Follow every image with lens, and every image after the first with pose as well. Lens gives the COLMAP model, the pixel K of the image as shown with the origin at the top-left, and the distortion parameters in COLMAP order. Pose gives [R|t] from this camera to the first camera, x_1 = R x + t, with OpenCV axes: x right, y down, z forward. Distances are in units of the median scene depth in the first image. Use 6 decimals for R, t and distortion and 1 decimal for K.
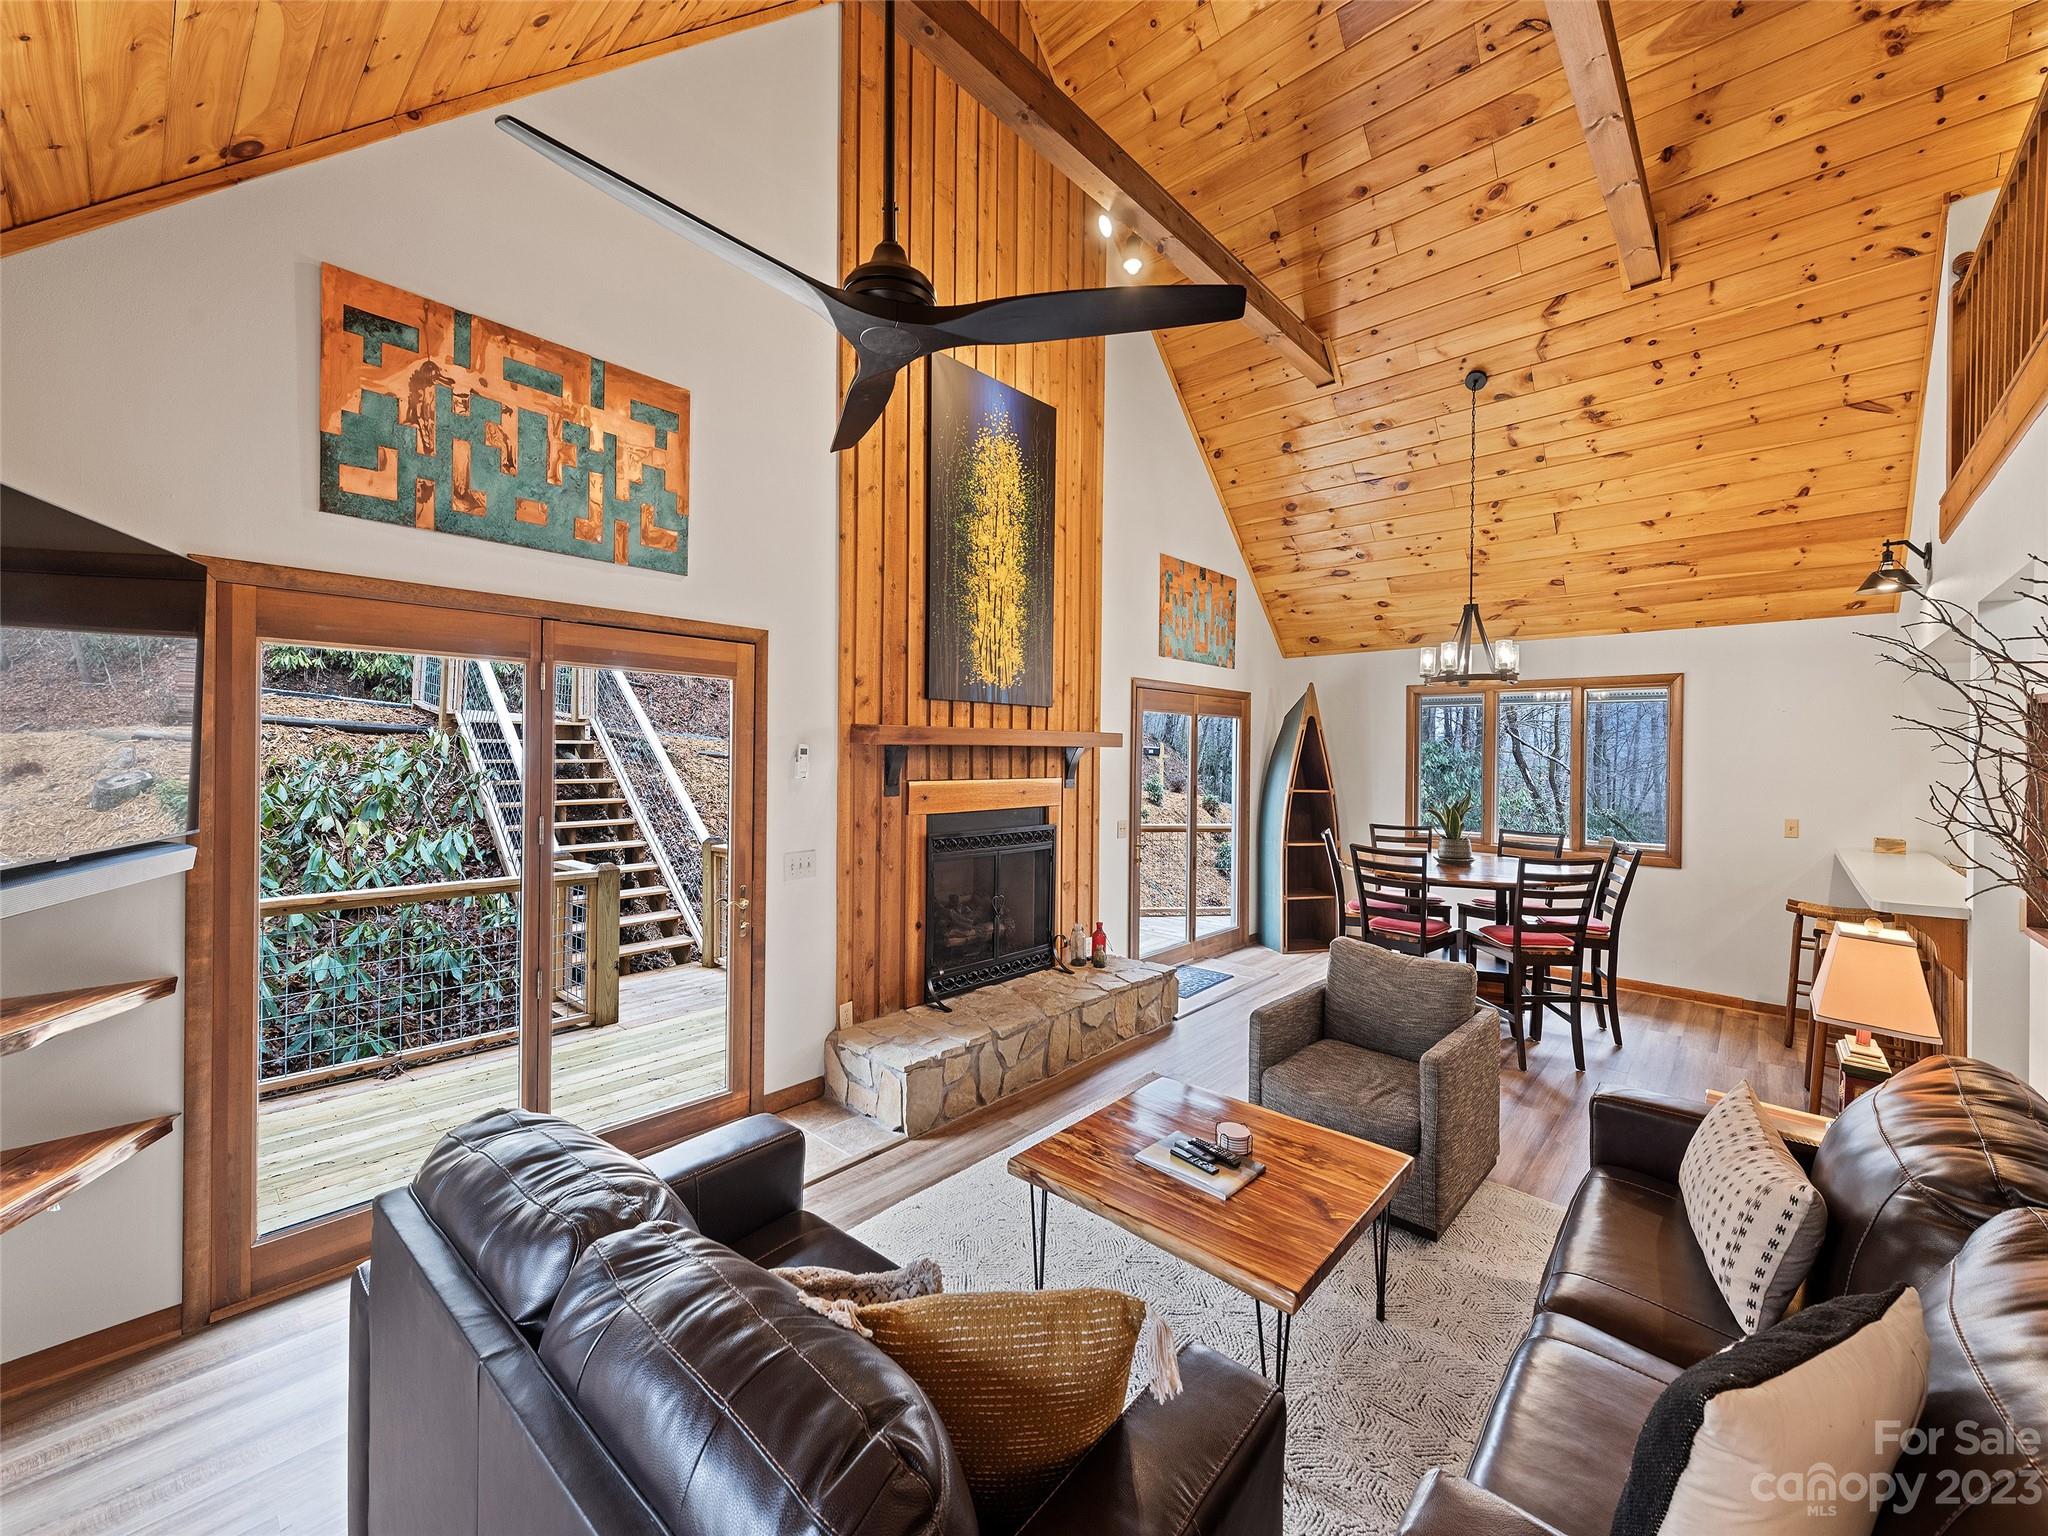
lens RADIAL K [[815.0, 0, 1020.5], [0, 815.0, 753.4], [0, 0, 1]] dist [0.014609, -0.004935]
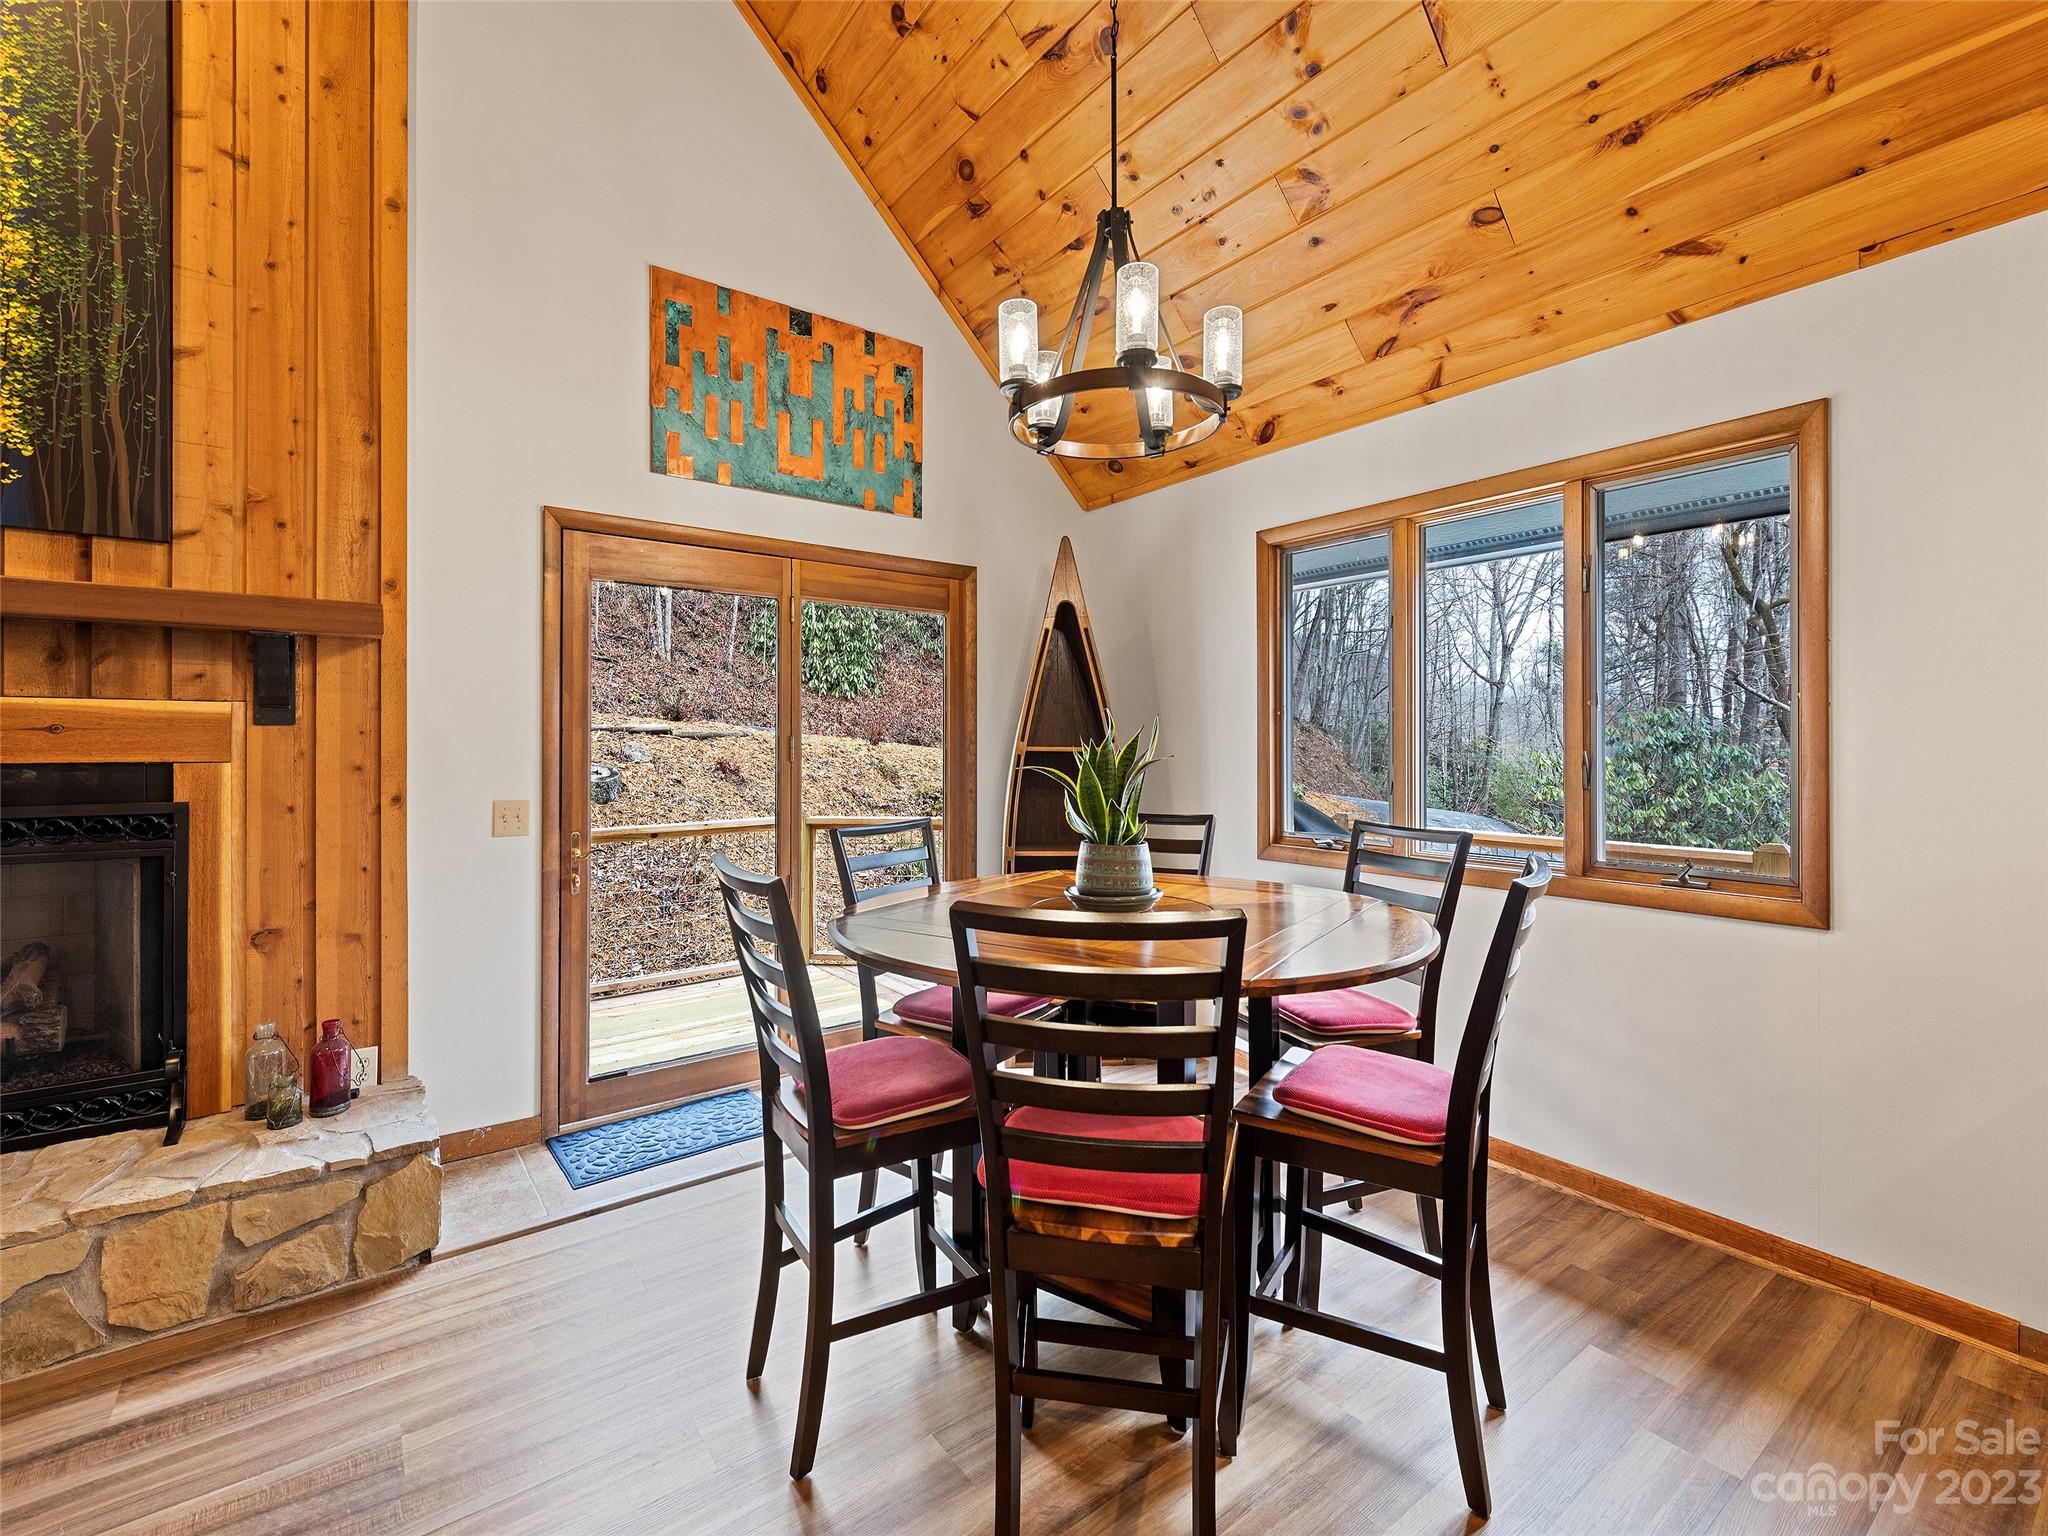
lens RADIAL K [[915.8, 0, 1017.5], [0, 915.8, 739.7], [0, 0, 1]] dist [0.027450, -0.011604]
pose [[0.981251, -0.012316, -0.192340, 0.627202], [0.010811, 0.999902, -0.008873, 0.065682], [0.192430, 0.006627, 0.981288, 0.618984]]
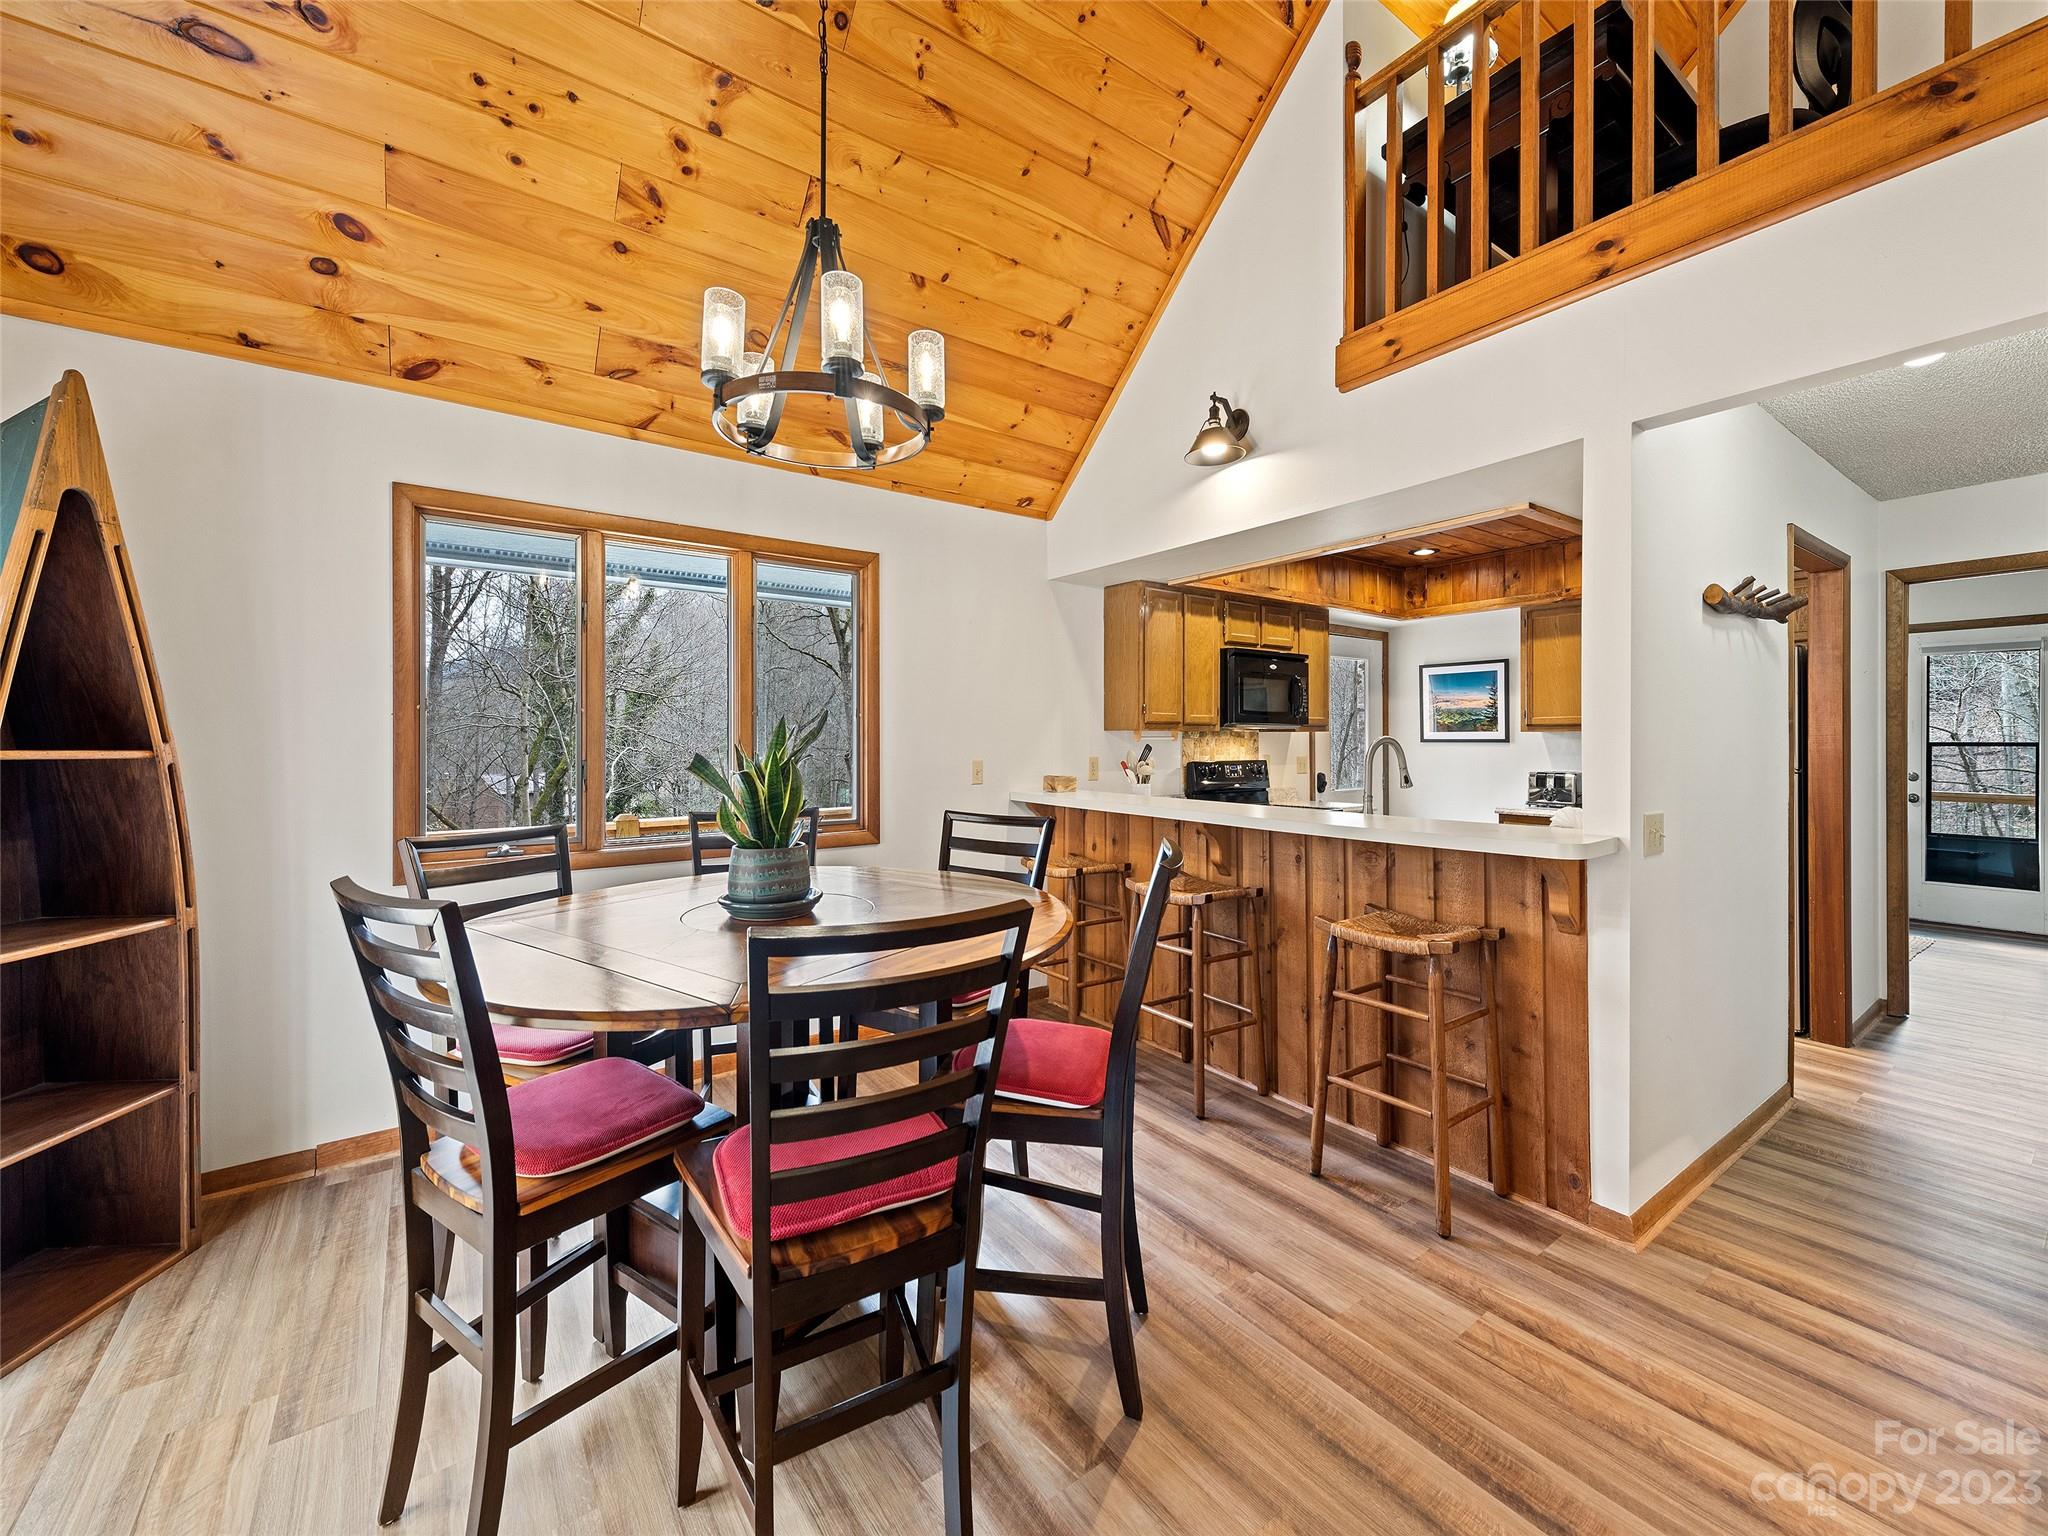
lens RADIAL K [[813.4, 0, 1011.3], [0, 813.4, 741.5], [0, 0, 1]] dist [0.023807, -0.011515]
pose [[0.205392, -0.013538, 0.978586, 0.202762], [0.006752, 0.999900, 0.012416, 0.058449], [-0.978657, 0.004058, 0.205463, 0.896777]]
